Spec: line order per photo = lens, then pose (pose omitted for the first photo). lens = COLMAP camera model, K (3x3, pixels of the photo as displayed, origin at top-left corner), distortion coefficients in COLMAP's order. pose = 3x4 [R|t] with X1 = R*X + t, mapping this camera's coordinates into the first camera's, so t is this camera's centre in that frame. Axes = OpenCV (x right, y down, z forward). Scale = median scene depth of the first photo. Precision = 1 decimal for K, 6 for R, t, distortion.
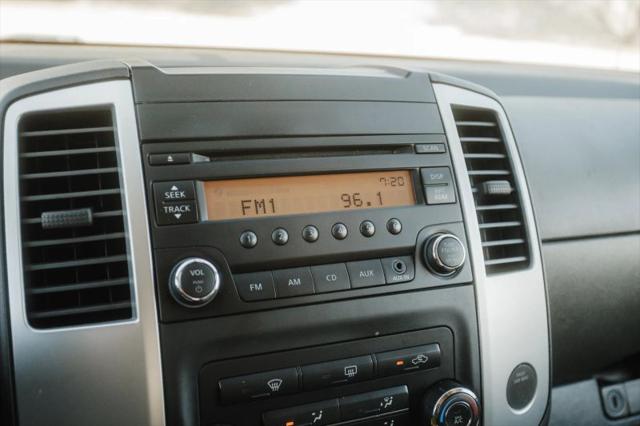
lens RADIAL K [[700.3, 0, 320.0], [0, 700.3, 213.0], [0, 0, 1]] dist [-0.013414, -0.012111]
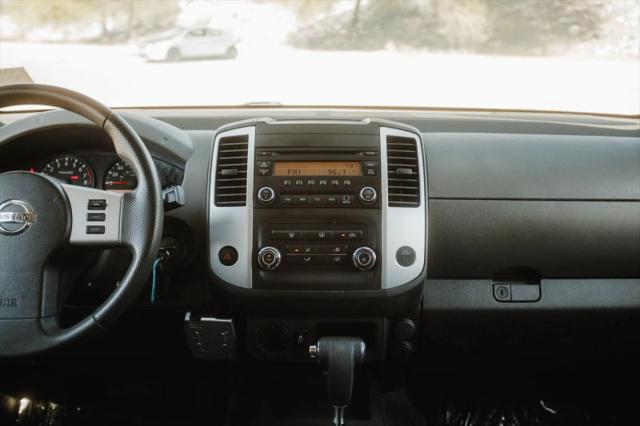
lens RADIAL K [[686.1, 0, 322.3], [0, 686.1, 215.3], [0, 0, 1]] dist [-0.003080, 0.068213]
pose [[0.907713, 0.051216, -0.416454, 1.151368], [-0.070440, 0.997037, -0.030917, 0.237437], [0.413636, 0.057399, 0.908631, -1.399616]]
